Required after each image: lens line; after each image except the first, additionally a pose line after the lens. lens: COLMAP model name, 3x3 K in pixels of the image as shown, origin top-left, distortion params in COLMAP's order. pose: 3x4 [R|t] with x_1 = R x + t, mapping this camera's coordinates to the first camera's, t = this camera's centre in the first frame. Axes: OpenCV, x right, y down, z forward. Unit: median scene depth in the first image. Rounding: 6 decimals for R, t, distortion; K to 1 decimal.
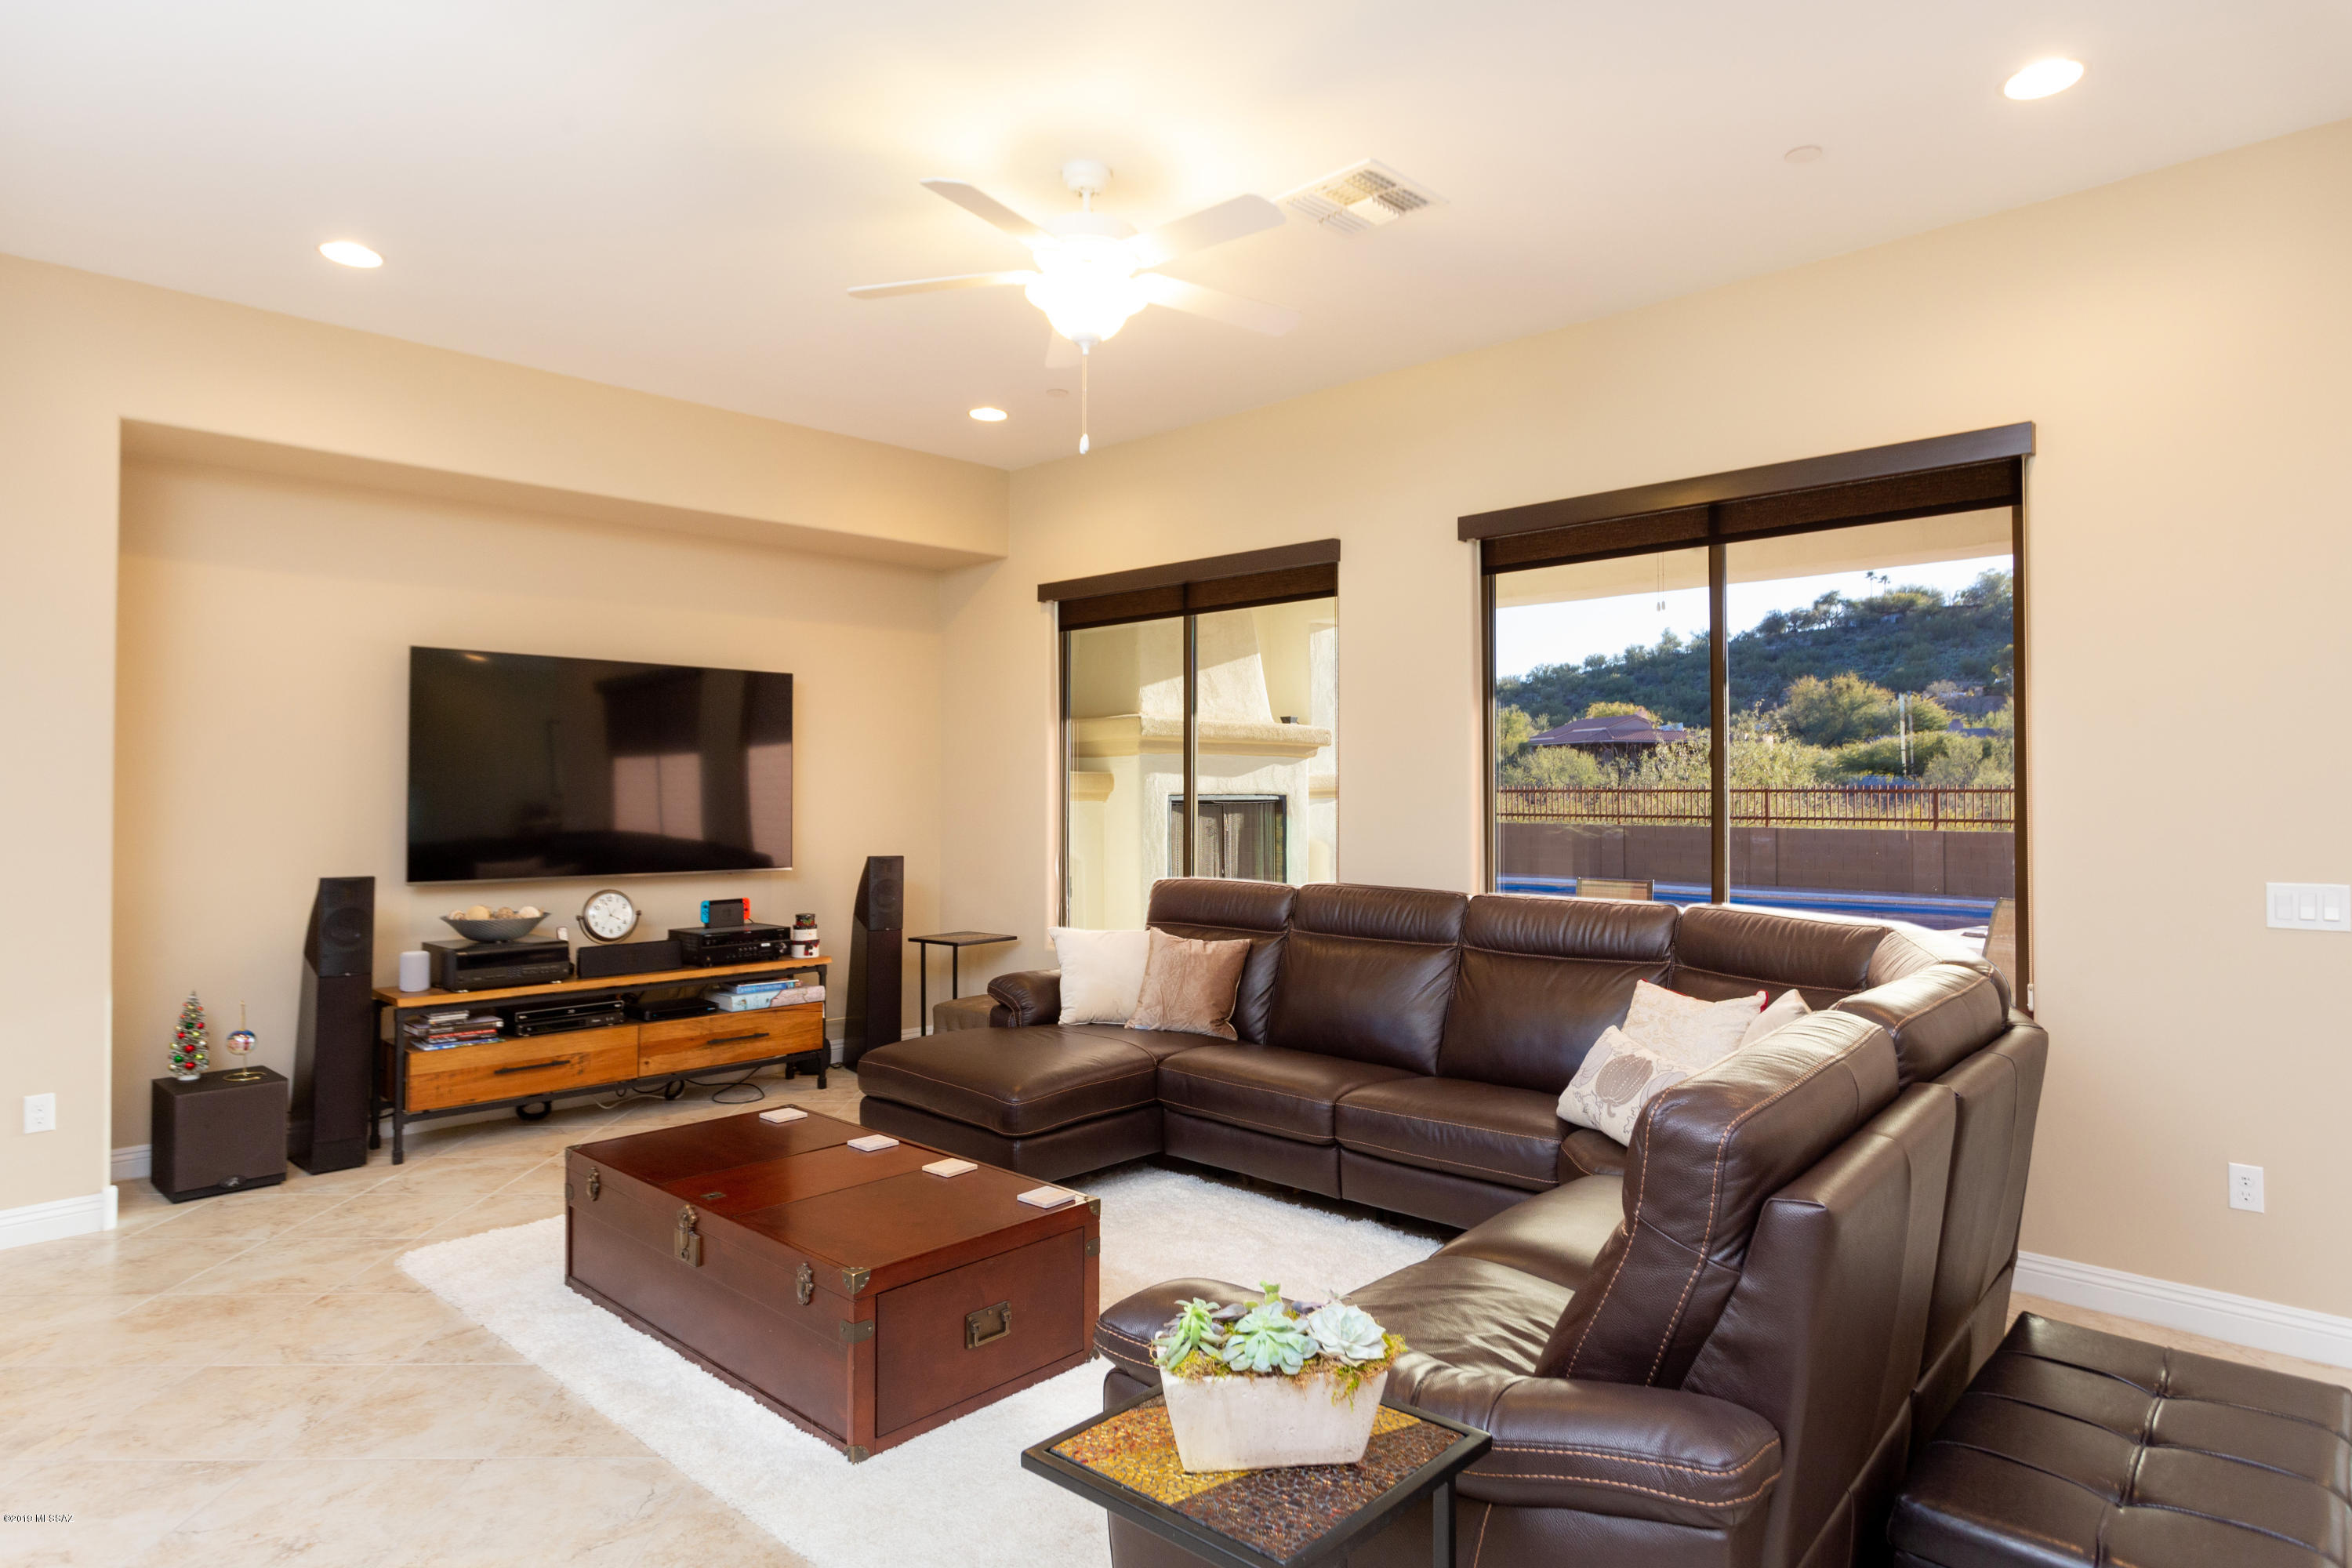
lens RADIAL K [[1338.4, 0, 1161.6], [0, 1338.4, 763.8], [0, 0, 1]] dist [-0.012321, 0.006748]
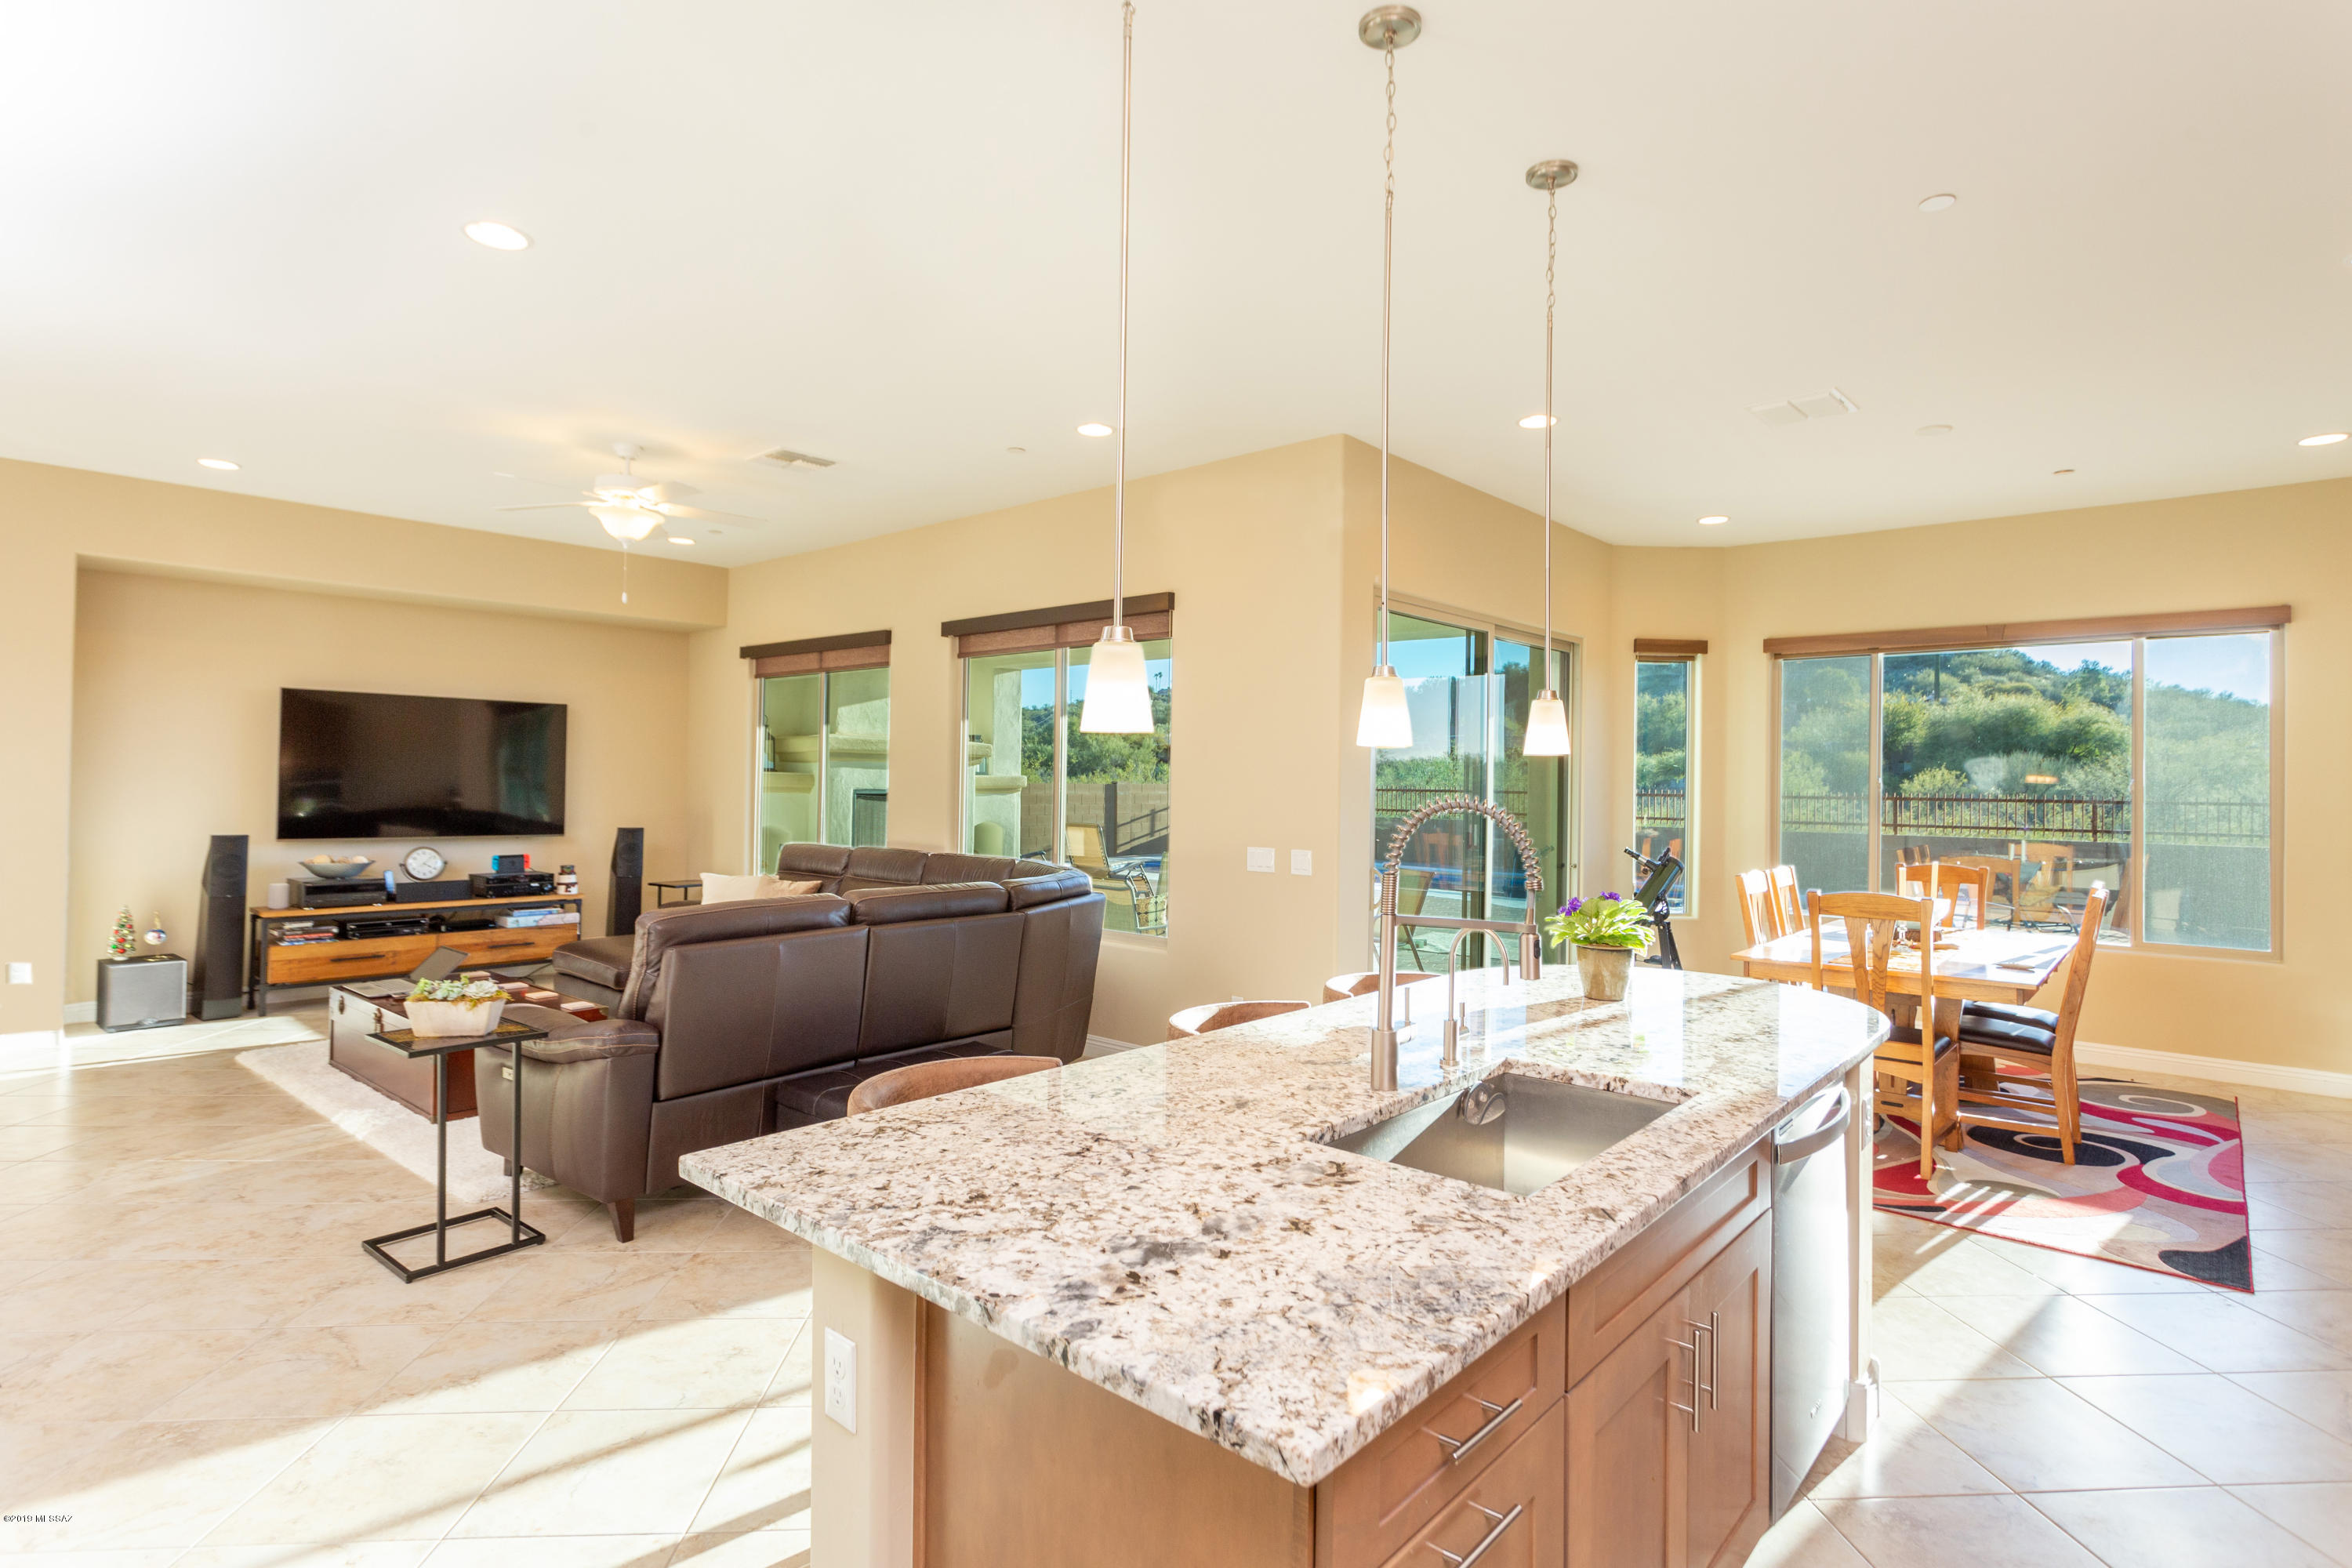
lens RADIAL K [[1224.9, 0, 1225.7], [0, 1224.9, 770.6], [0, 0, 1]] dist [-0.009236, 0.004015]
pose [[0.998433, 0.014784, 0.053976, 0.423697], [-0.015365, 0.999828, 0.010373, -0.021417], [-0.053814, -0.011187, 0.998488, -0.440146]]
